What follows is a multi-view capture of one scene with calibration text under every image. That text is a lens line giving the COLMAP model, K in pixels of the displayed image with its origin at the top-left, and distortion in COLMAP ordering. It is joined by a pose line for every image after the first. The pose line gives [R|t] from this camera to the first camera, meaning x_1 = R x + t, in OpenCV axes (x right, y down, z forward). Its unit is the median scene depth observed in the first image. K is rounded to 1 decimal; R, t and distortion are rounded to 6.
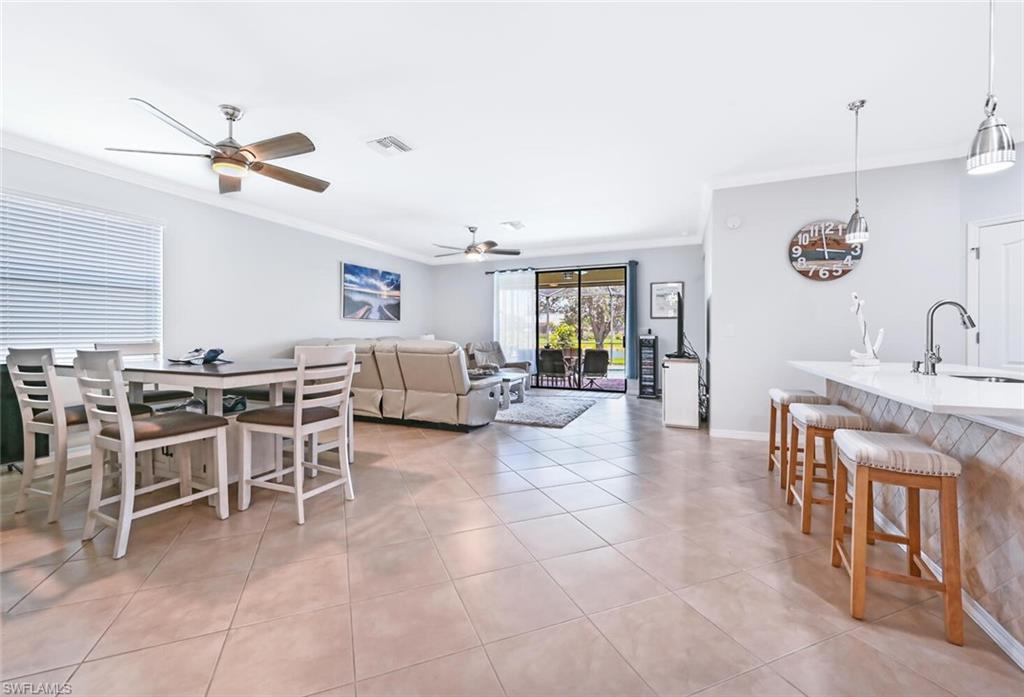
lens RADIAL K [[423.8, 0, 520.0], [0, 423.8, 335.3], [0, 0, 1]] dist [-0.002699, -0.000596]
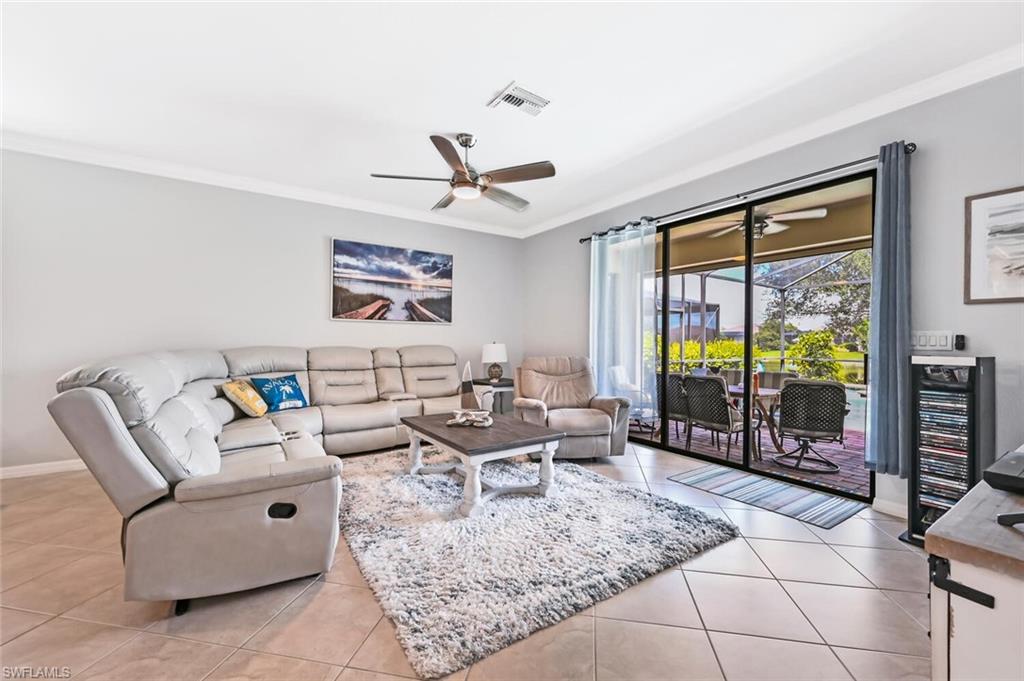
lens RADIAL K [[426.1, 0, 505.2], [0, 426.1, 340.5], [0, 0, 1]] dist [-0.001592, 0.002071]
pose [[0.835294, 0.009802, -0.549716, 0.354894], [-0.013556, 0.999904, -0.002769, -0.008942], [0.549637, 0.009764, 0.835347, 0.963257]]
